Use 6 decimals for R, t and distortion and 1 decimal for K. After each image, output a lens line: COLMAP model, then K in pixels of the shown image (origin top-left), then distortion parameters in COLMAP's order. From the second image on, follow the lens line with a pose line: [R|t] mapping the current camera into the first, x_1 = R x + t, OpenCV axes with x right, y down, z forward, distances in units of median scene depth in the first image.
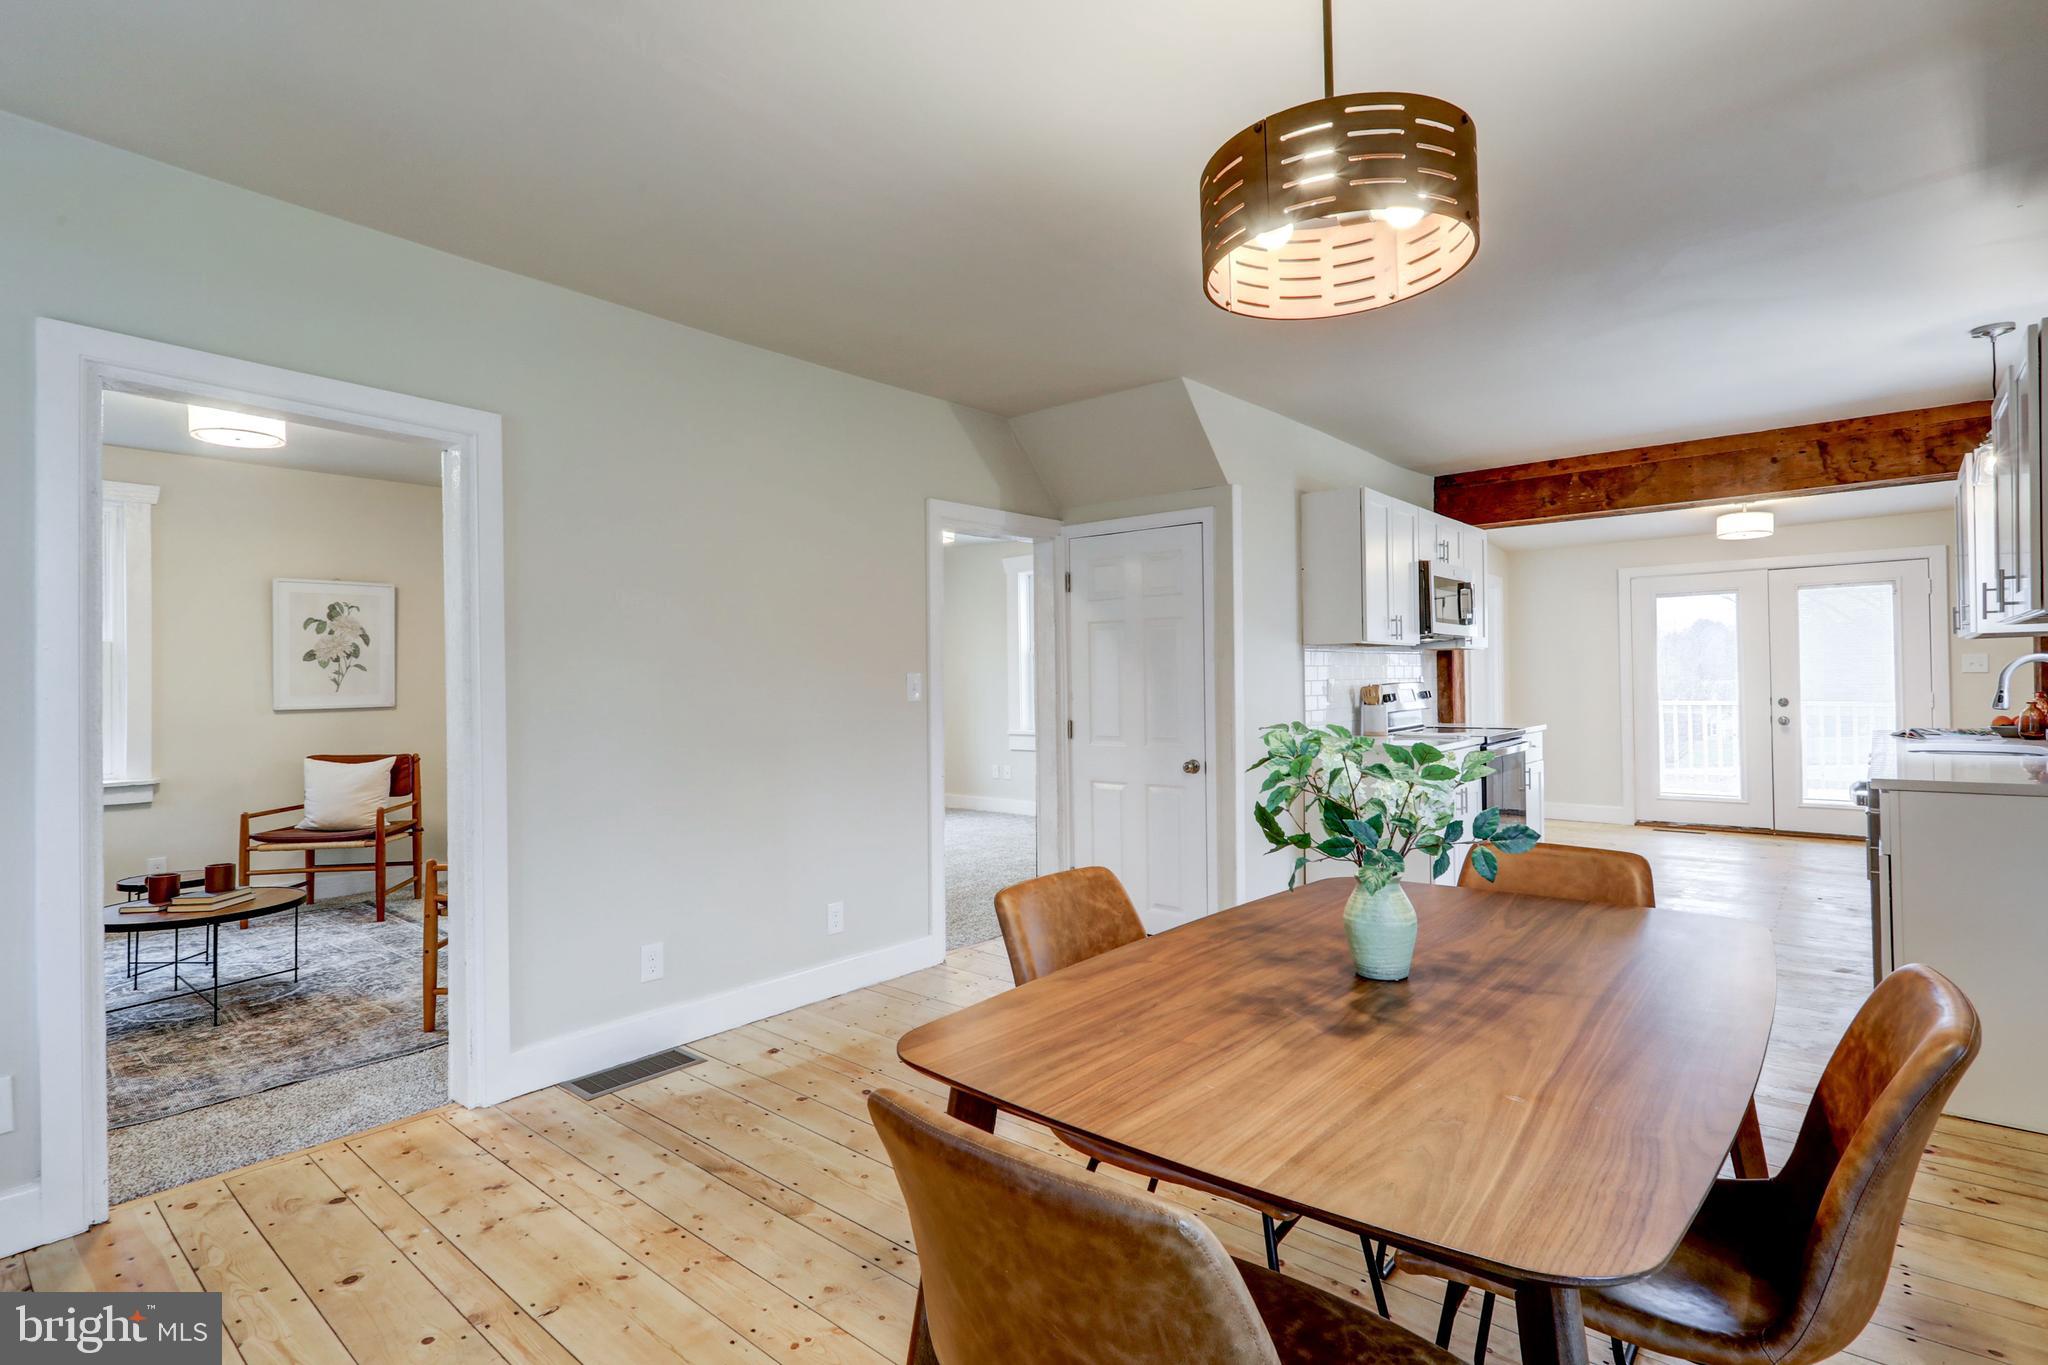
lens RADIAL K [[995.5, 0, 1024.0], [0, 995.5, 682.5], [0, 0, 1]] dist [-0.001420, 0.000301]
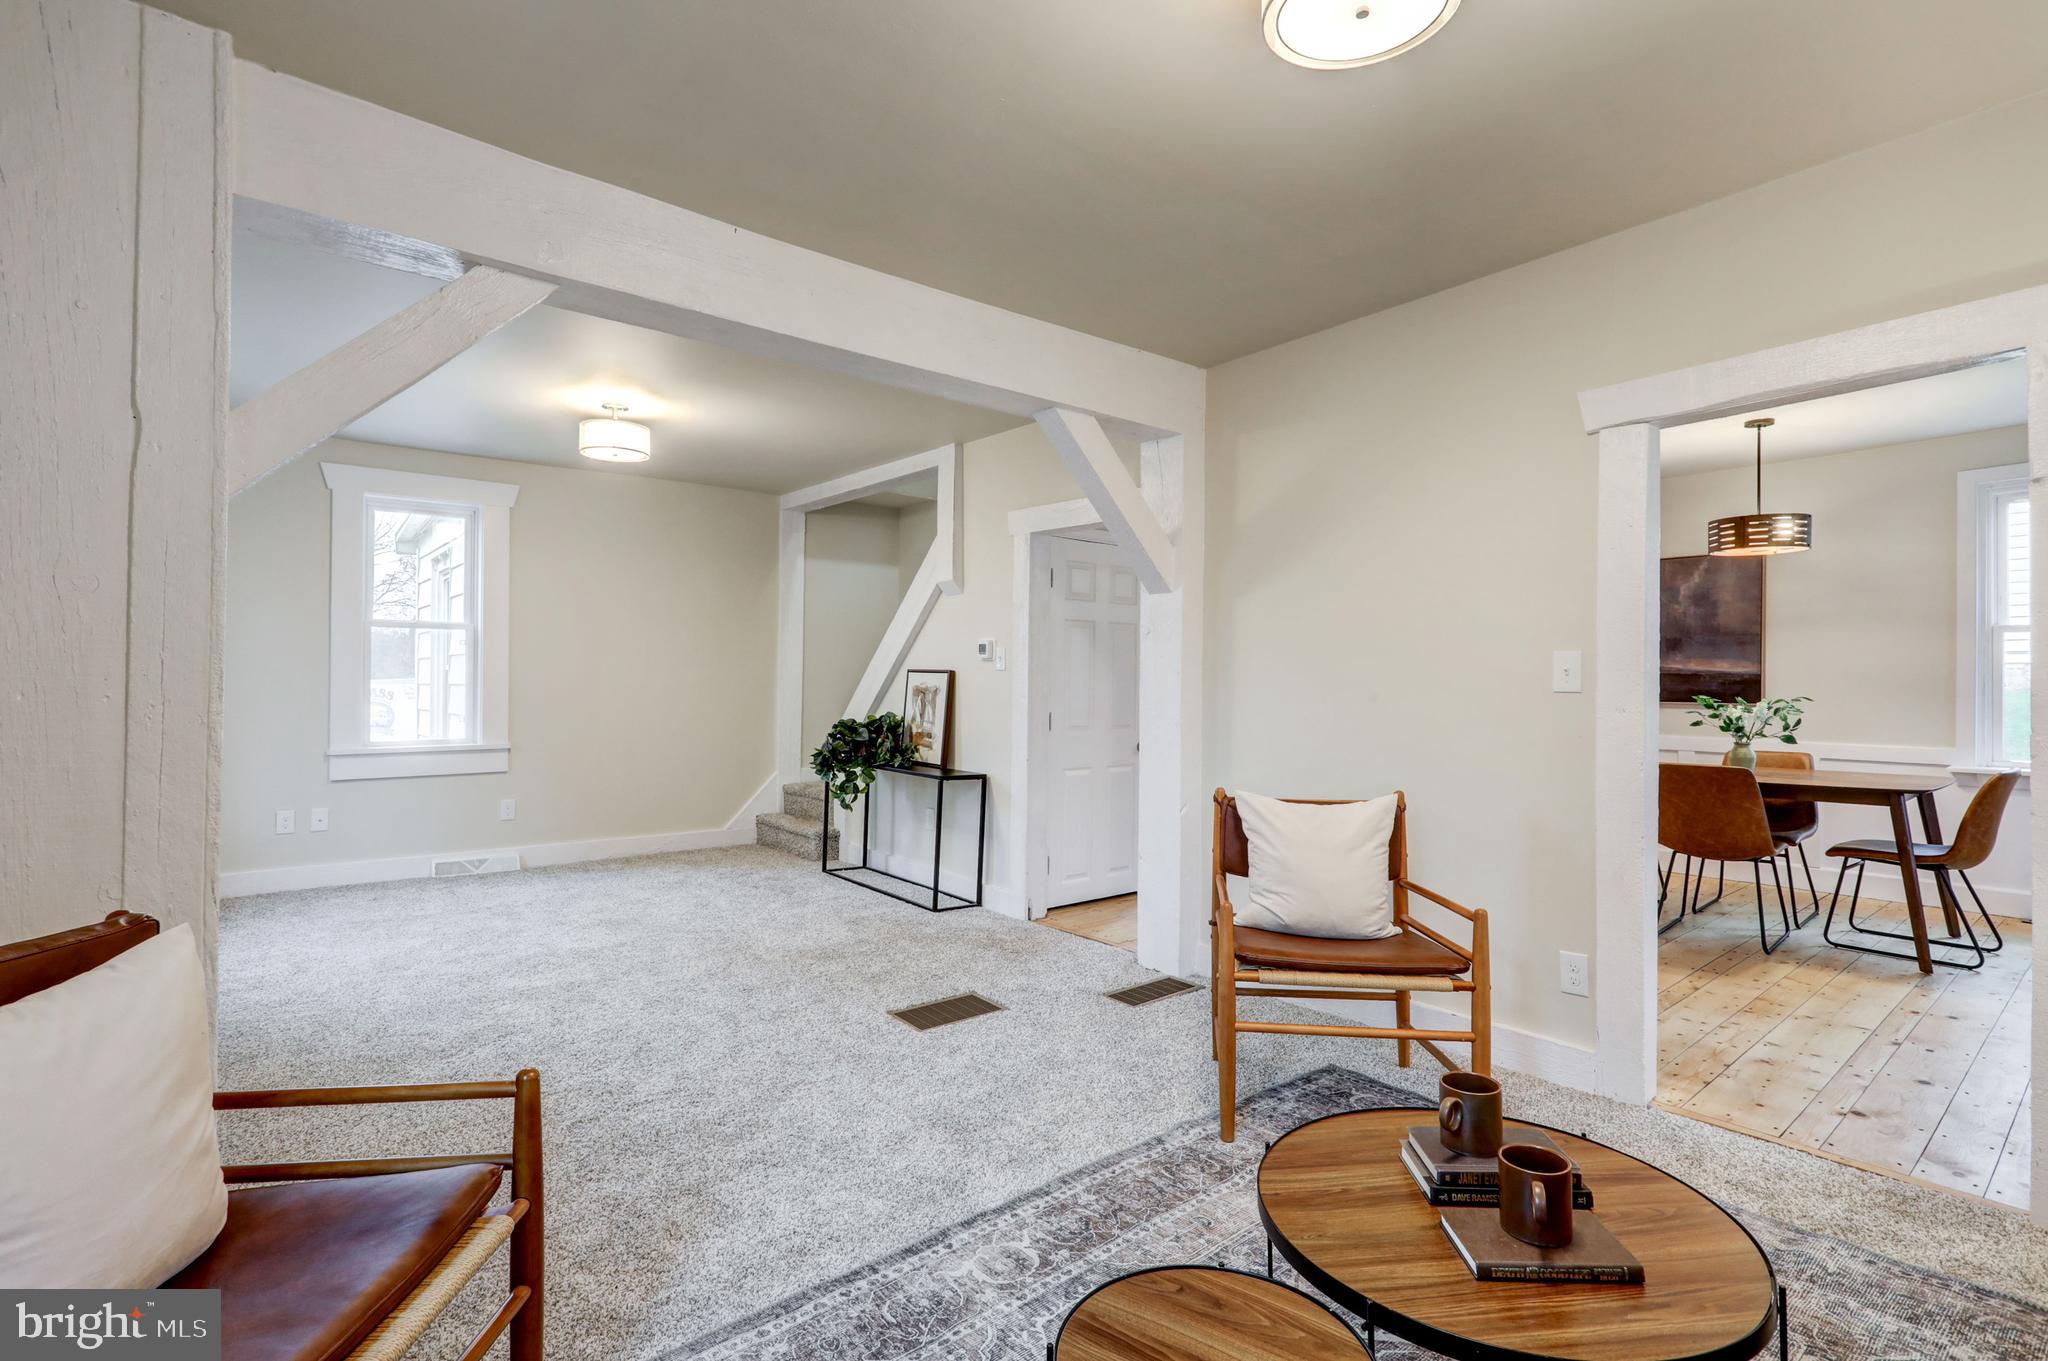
lens RADIAL K [[980.0, 0, 1024.0], [0, 980.0, 680.5], [0, 0, 1]] dist [-0.000283, 0.000020]
pose [[0.157722, 0.014397, 0.987379, -1.852469], [-0.009424, 0.999870, -0.013073, 0.034505], [-0.987439, -0.007243, 0.157837, 1.668185]]
